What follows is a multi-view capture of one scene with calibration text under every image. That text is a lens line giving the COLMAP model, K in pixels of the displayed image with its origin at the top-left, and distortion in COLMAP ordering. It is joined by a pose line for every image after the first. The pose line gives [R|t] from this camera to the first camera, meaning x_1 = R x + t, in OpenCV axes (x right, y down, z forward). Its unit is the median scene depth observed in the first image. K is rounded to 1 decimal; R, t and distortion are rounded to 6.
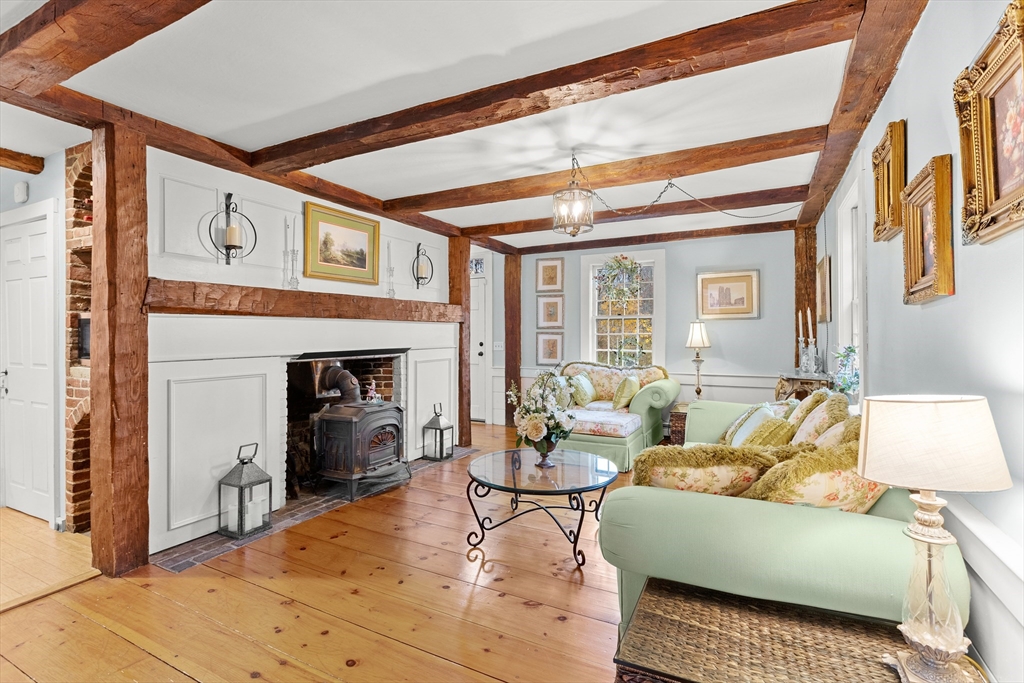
lens RADIAL K [[487.7, 0, 522.6], [0, 487.7, 335.0], [0, 0, 1]] dist [-0.001723, 0.002029]
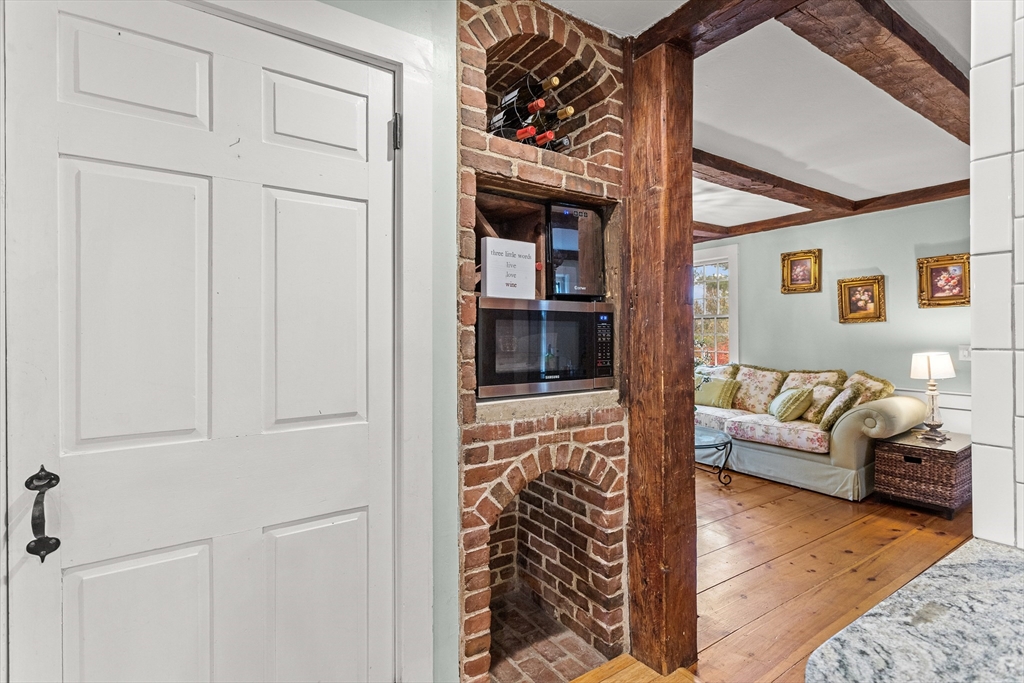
lens RADIAL K [[487.7, 0, 516.5], [0, 487.7, 332.6], [0, 0, 1]] dist [-0.001723, 0.002029]
pose [[0.480950, 0.000098, 0.876748, -0.983036], [0.003657, 0.999991, -0.002118, -0.004855], [-0.876741, 0.004225, 0.480945, 0.528445]]
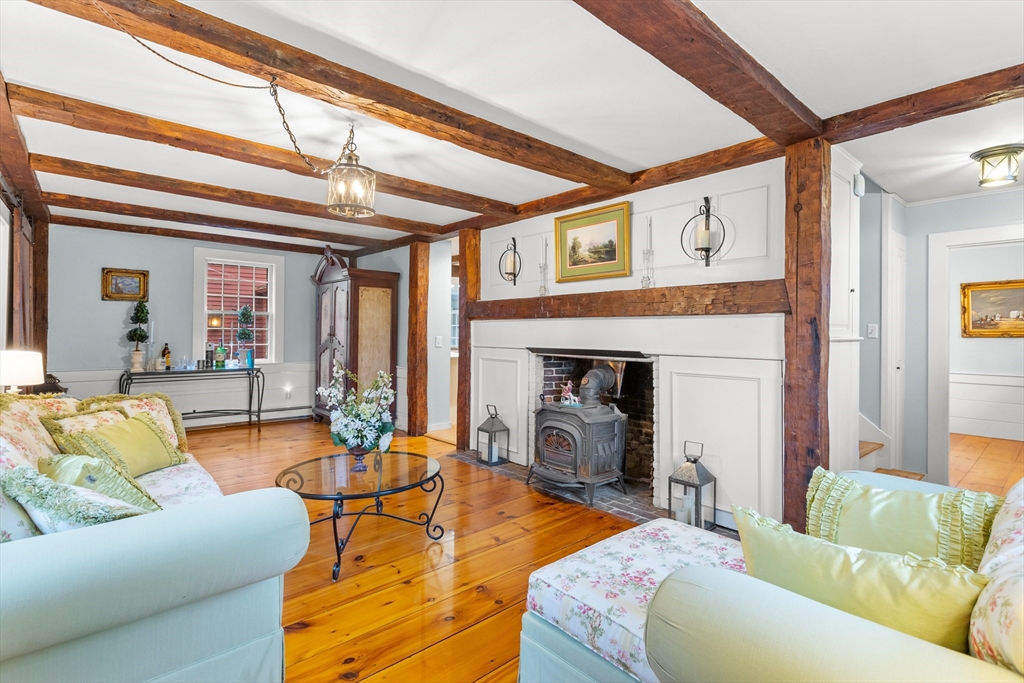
lens RADIAL K [[487.7, 0, 520.3], [0, 487.7, 332.7], [0, 0, 1]] dist [-0.001723, 0.002029]
pose [[-0.350785, 0.001732, -0.936455, 0.598404], [-0.009067, 0.999945, 0.005246, -0.006136], [0.936412, 0.010331, -0.350750, 1.188233]]
